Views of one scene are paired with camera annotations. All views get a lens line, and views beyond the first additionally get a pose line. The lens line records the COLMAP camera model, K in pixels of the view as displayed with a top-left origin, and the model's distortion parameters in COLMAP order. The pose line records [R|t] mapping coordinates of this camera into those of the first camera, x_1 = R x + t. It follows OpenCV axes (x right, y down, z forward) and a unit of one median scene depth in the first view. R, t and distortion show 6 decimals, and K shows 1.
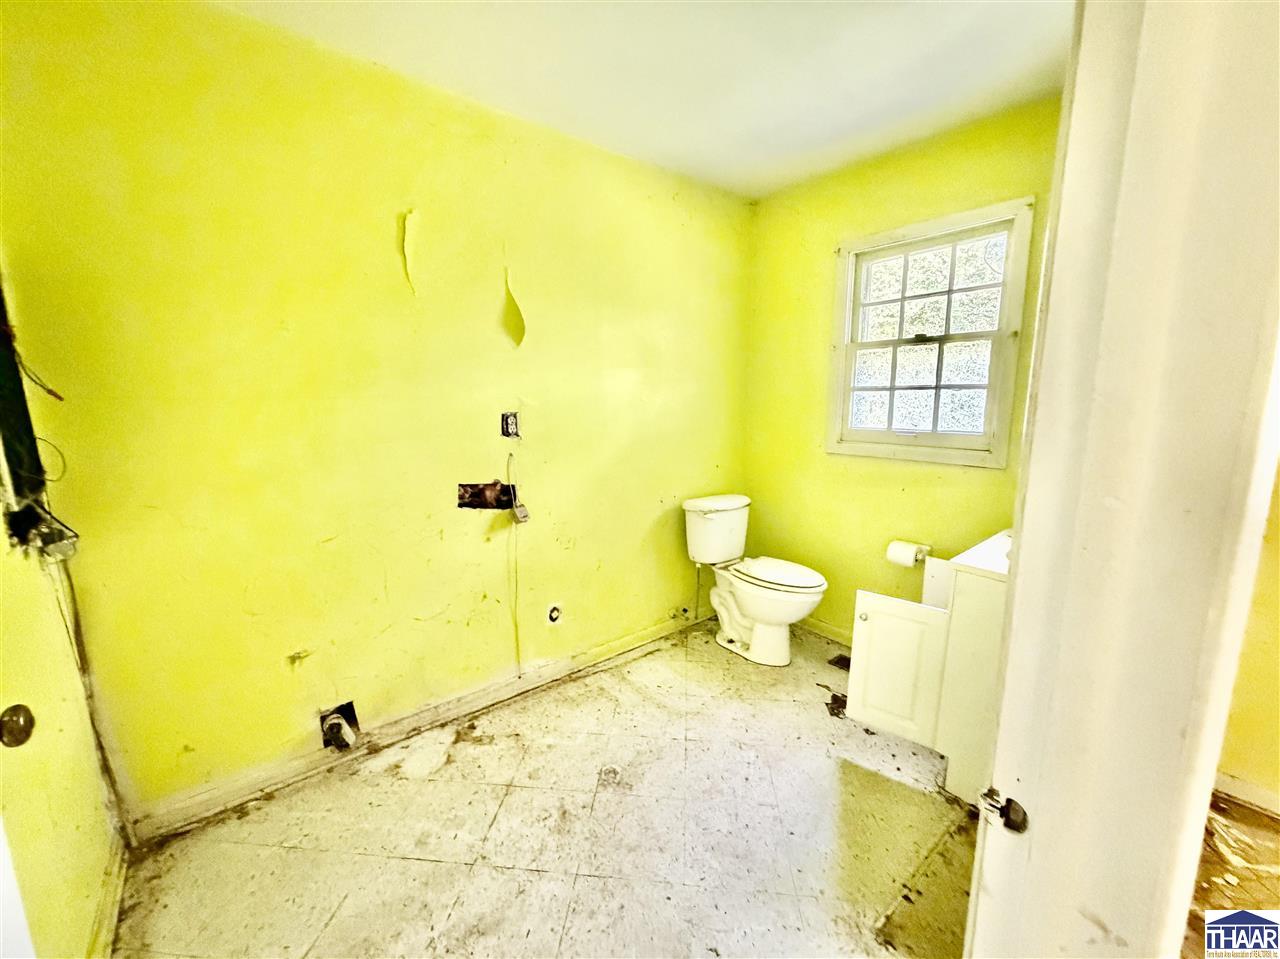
lens RADIAL K [[505.1, 0, 641.9], [0, 505.1, 481.6], [0, 0, 1]] dist [0.005396, -0.002169]
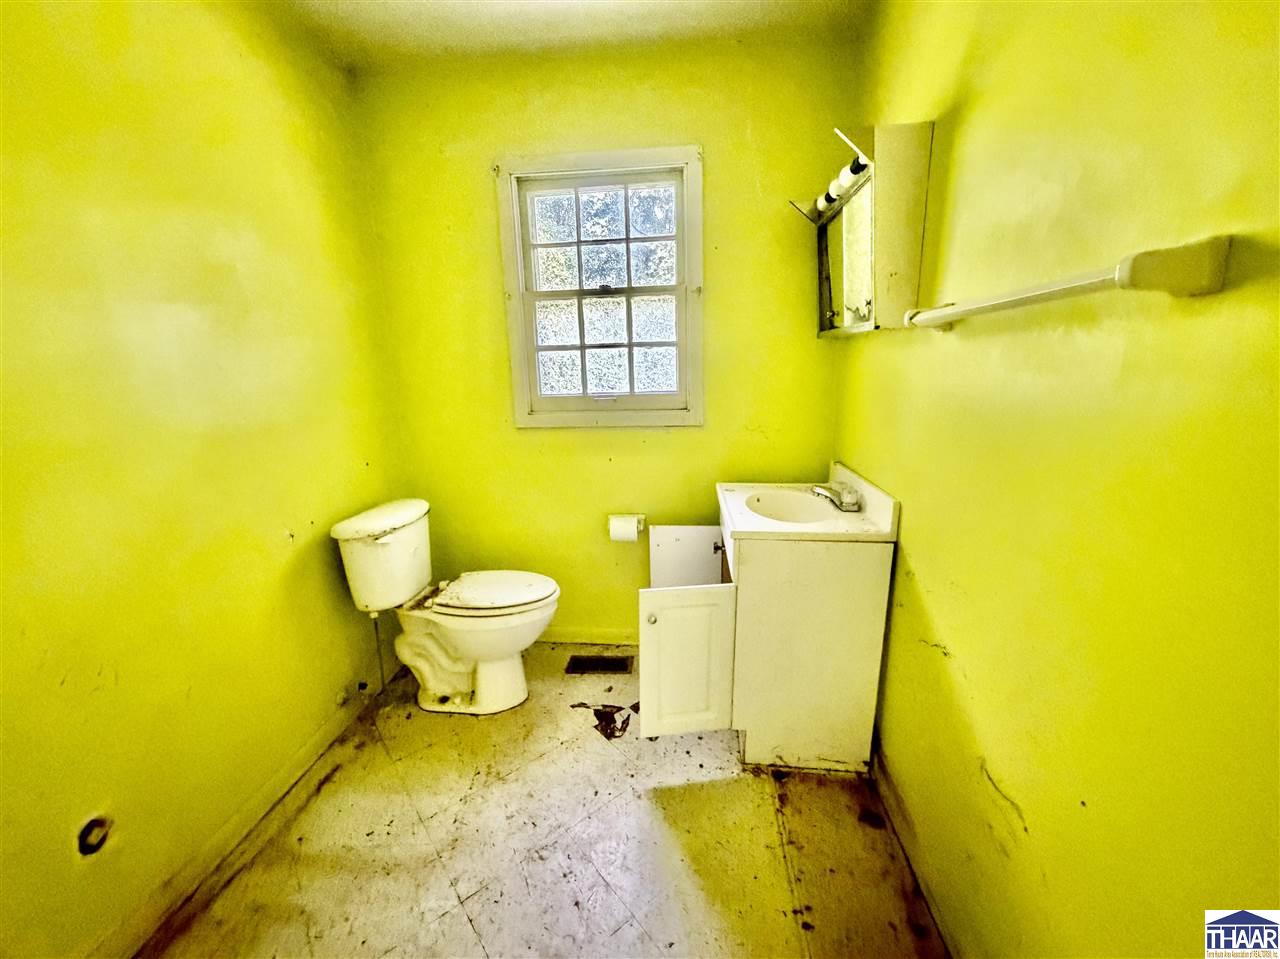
lens RADIAL K [[510.7, 0, 640.2], [0, 510.7, 480.0], [0, 0, 1]] dist [0.002555, 0.000100]
pose [[0.708116, -0.172564, 0.684685, -0.078564], [0.140465, 0.984723, 0.102911, -0.033470], [-0.691984, 0.023301, 0.721537, 0.289400]]
